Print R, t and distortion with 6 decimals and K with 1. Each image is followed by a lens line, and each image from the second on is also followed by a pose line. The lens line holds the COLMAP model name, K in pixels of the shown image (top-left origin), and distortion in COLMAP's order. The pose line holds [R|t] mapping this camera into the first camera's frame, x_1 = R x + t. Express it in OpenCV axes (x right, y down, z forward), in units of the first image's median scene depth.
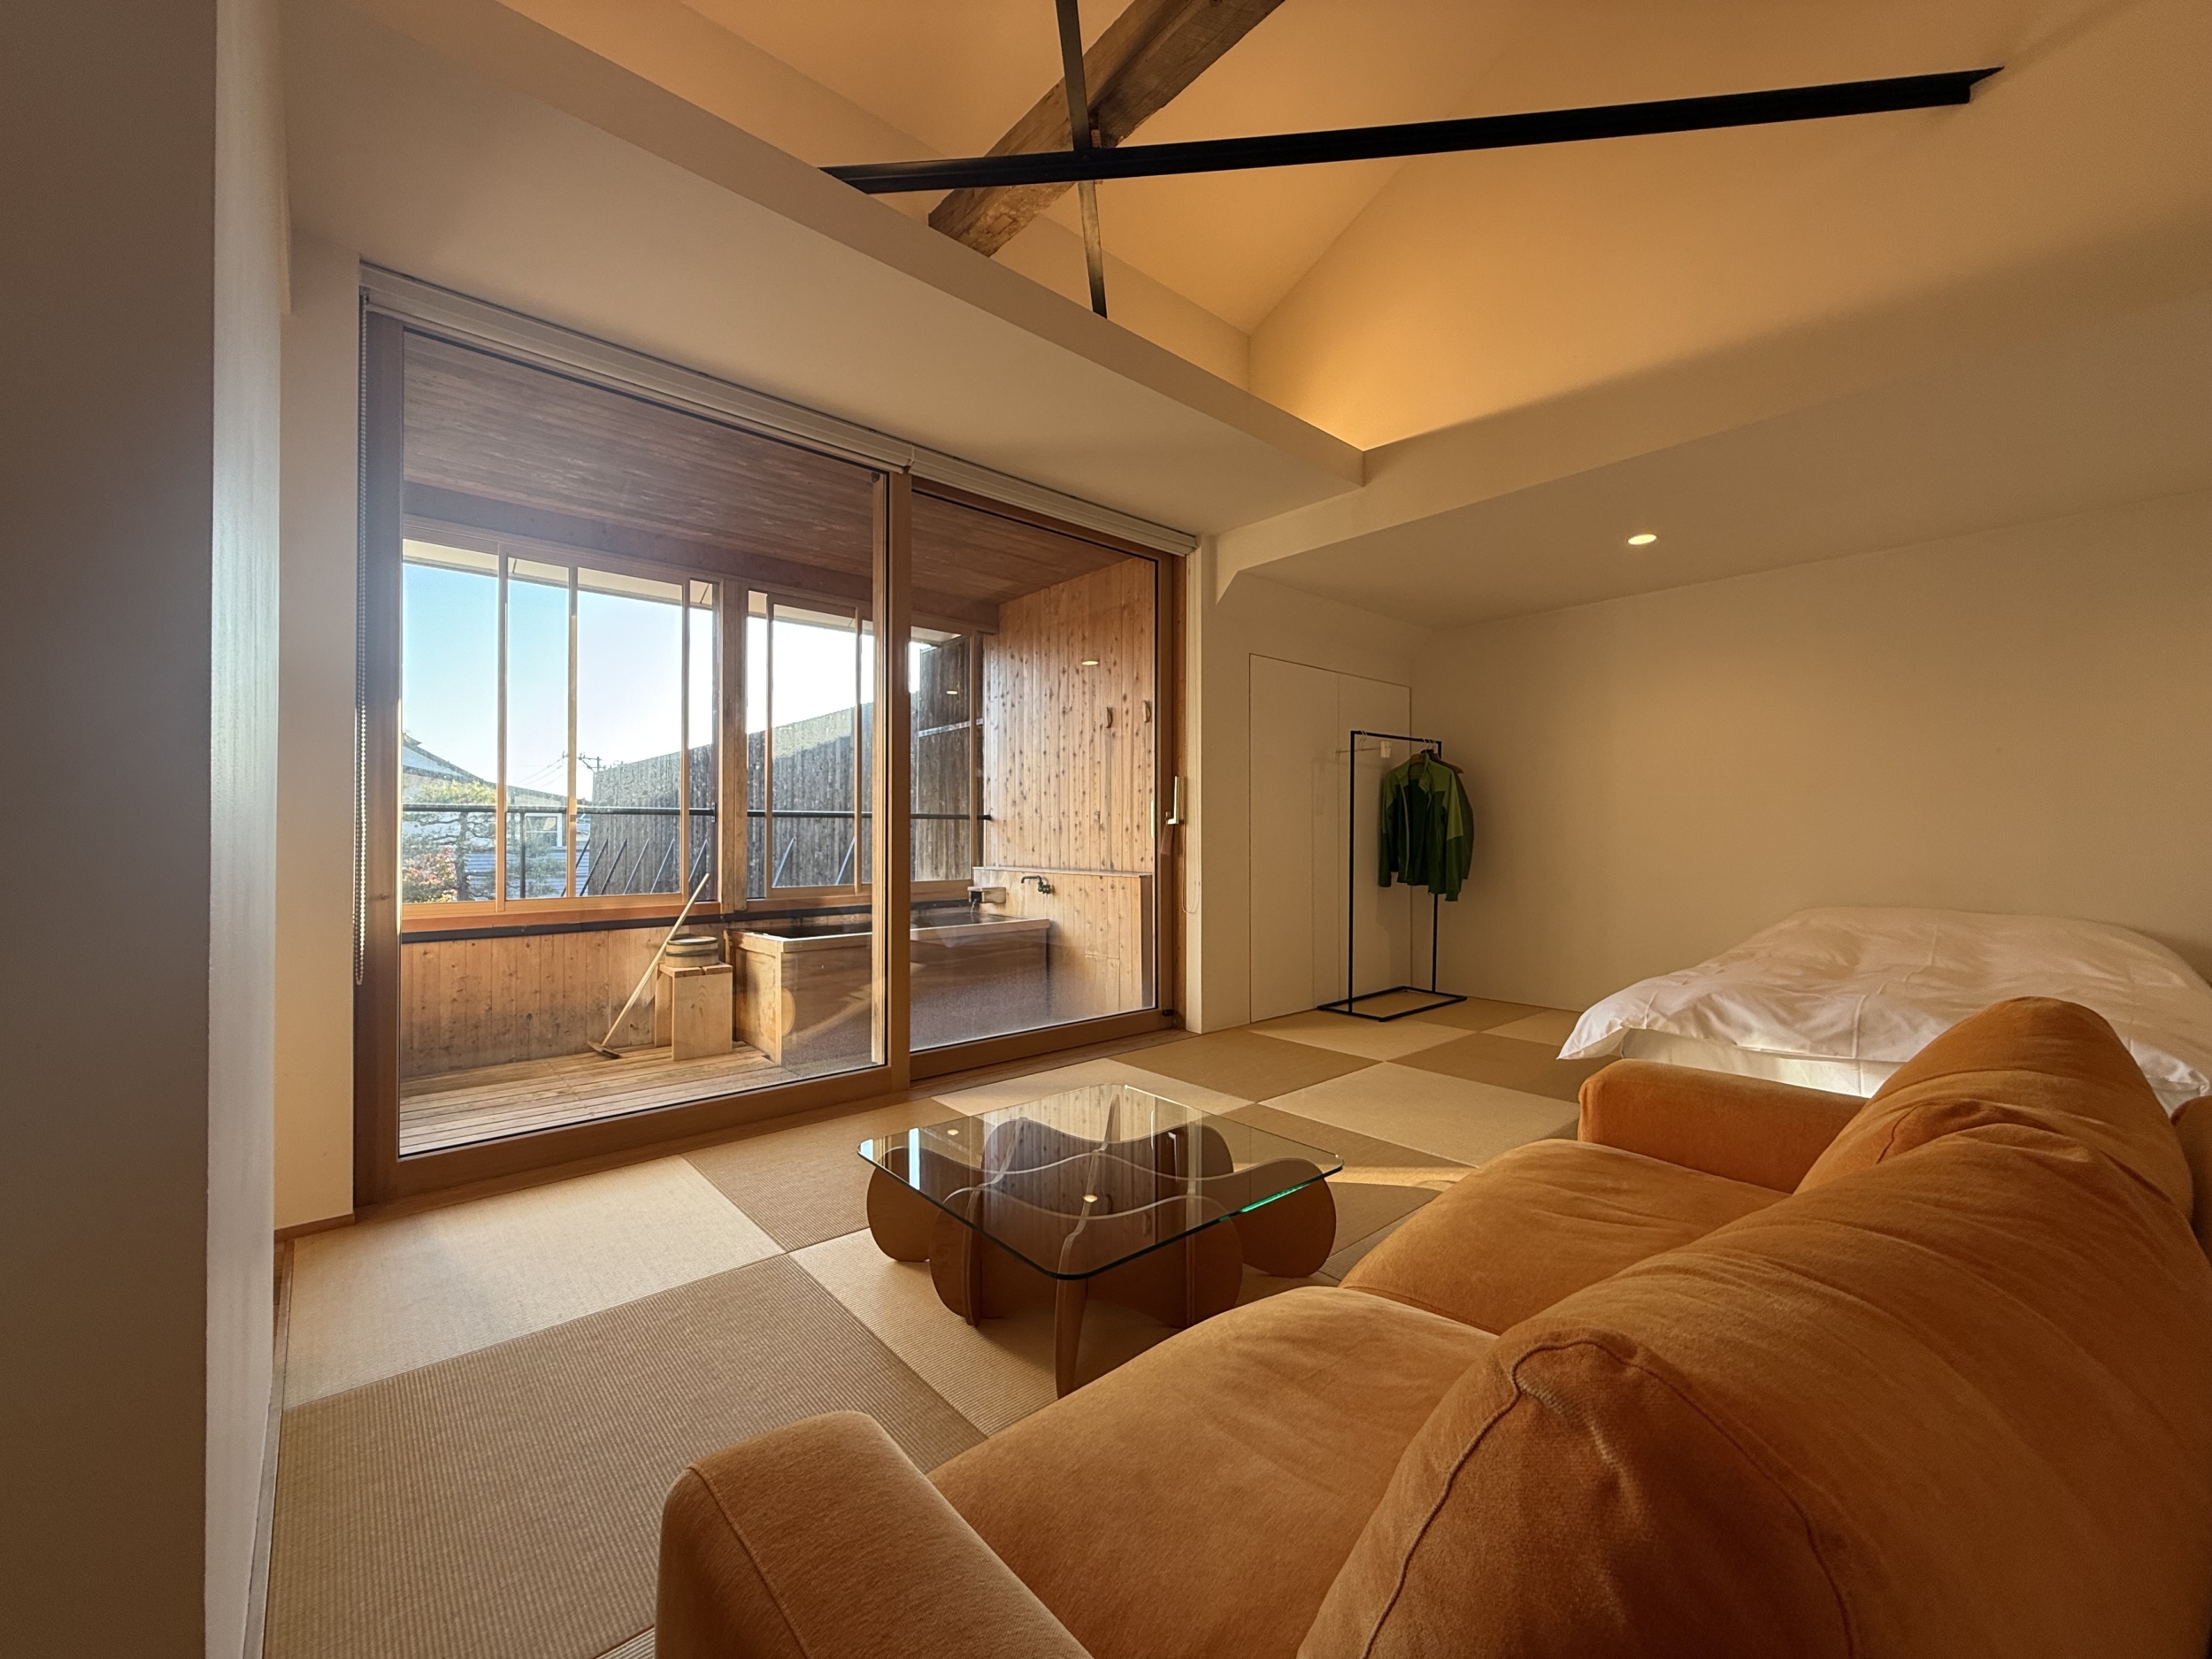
lens RADIAL K [[890.4, 0, 1106.0], [0, 890.4, 829.5], [0, 0, 1]] dist [0.000830, -0.000063]
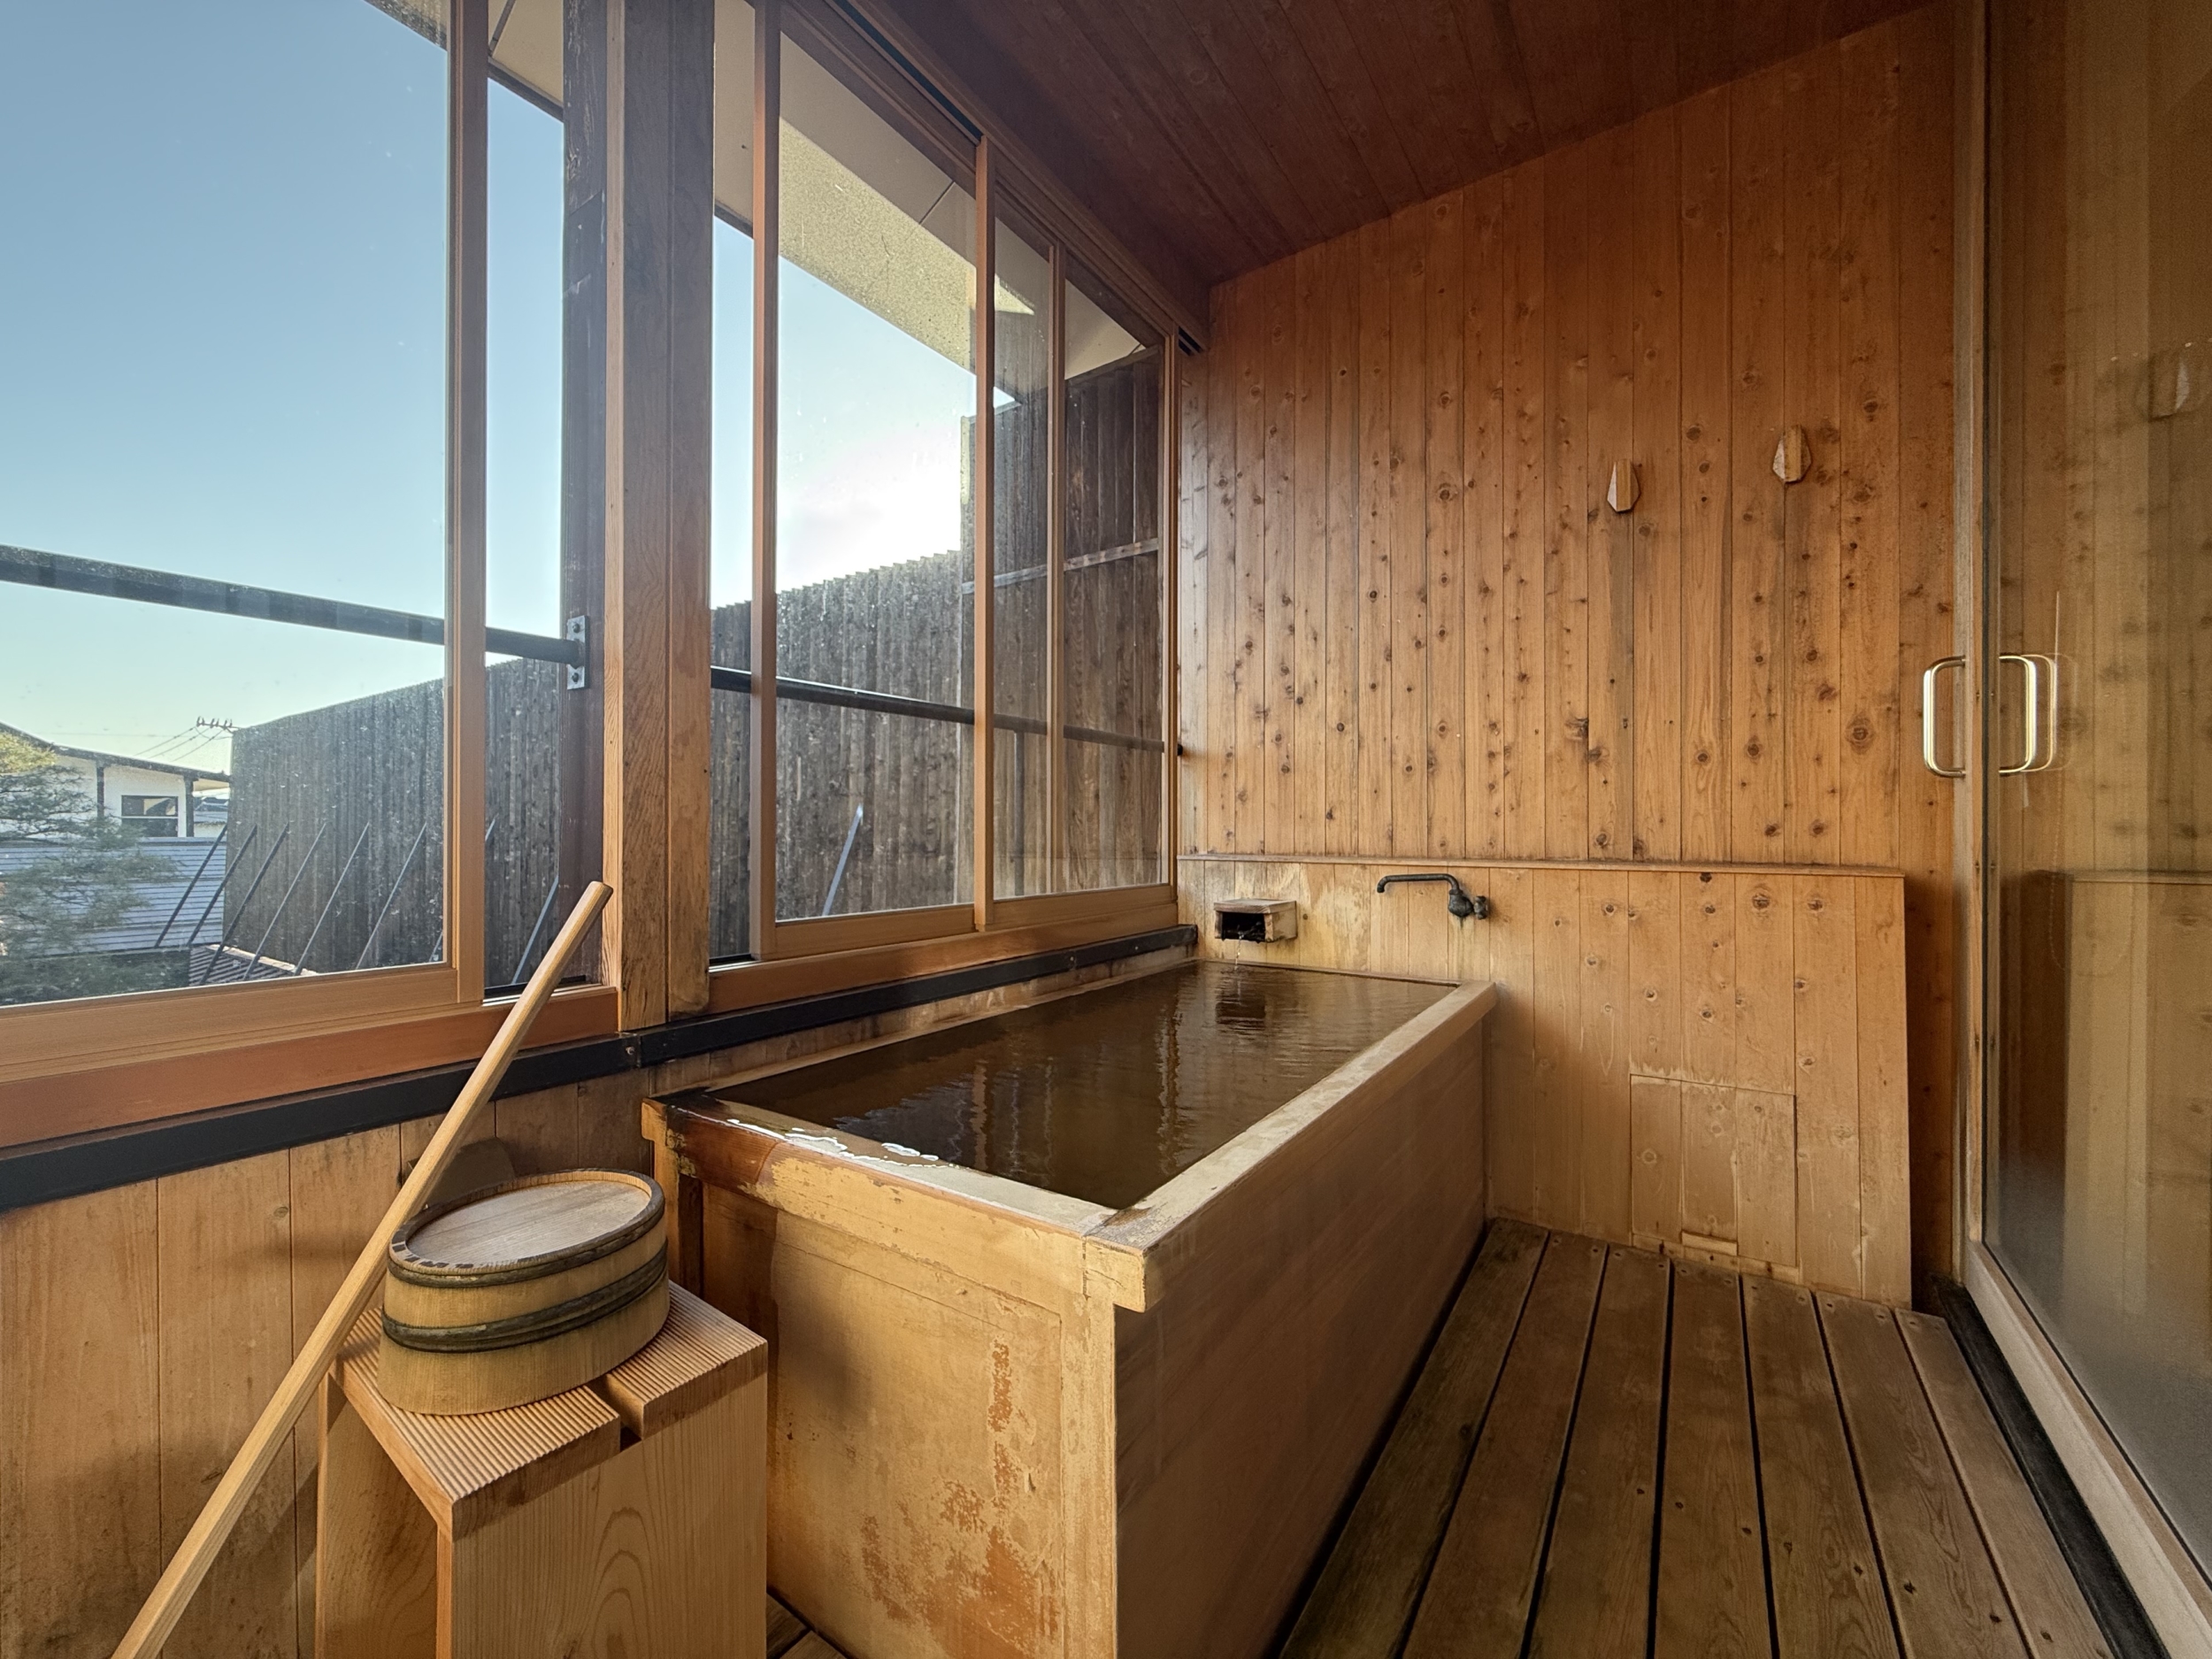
lens RADIAL K [[890.4, 0, 1106.0], [0, 890.4, 829.5], [0, 0, 1]] dist [0.000830, -0.000063]
pose [[0.970152, 0.002643, 0.242482, -0.314589], [-0.004242, 0.999973, 0.006070, 0.028938], [-0.242459, -0.006917, 0.970137, 0.627881]]
